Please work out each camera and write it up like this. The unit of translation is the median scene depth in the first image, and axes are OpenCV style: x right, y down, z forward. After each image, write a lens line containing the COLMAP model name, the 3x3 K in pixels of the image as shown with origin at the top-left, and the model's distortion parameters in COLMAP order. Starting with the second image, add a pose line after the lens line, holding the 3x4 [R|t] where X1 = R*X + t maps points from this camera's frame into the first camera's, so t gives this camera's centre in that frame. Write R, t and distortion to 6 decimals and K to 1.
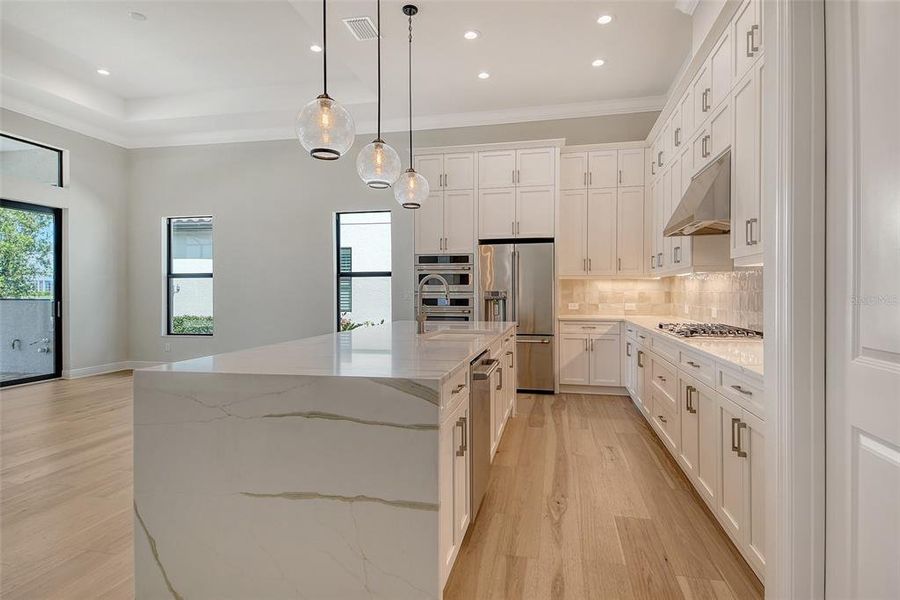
lens RADIAL K [[418.7, 0, 444.5], [0, 418.7, 295.9], [0, 0, 1]] dist [0.023687, -0.000051]
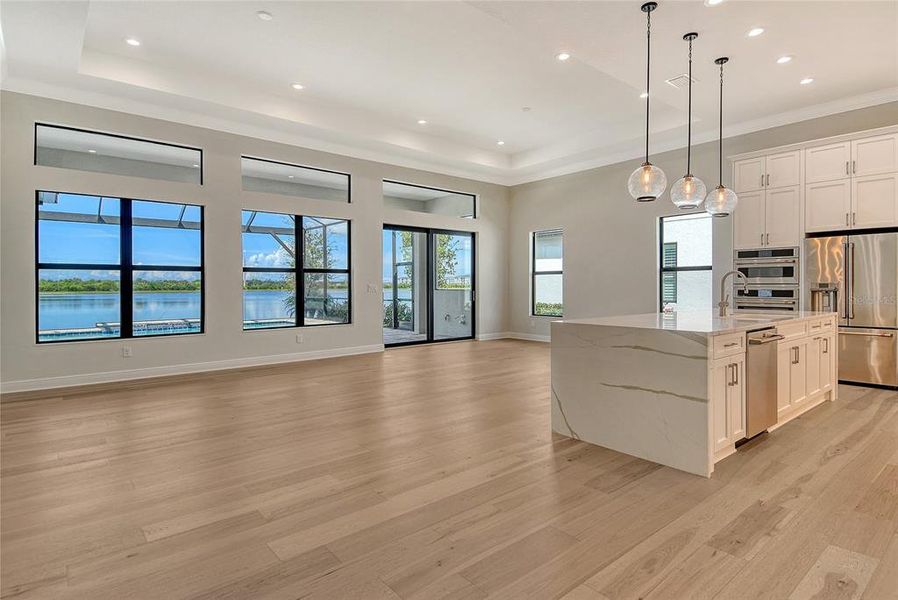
lens RADIAL K [[473.9, 0, 448.5], [0, 473.9, 291.6], [0, 0, 1]] dist [0.064543, -0.046289]
pose [[0.774730, 0.006103, -0.632263, 0.154566], [-0.001866, 0.999971, 0.007367, 0.002807], [0.632289, -0.004528, 0.774719, -0.477629]]
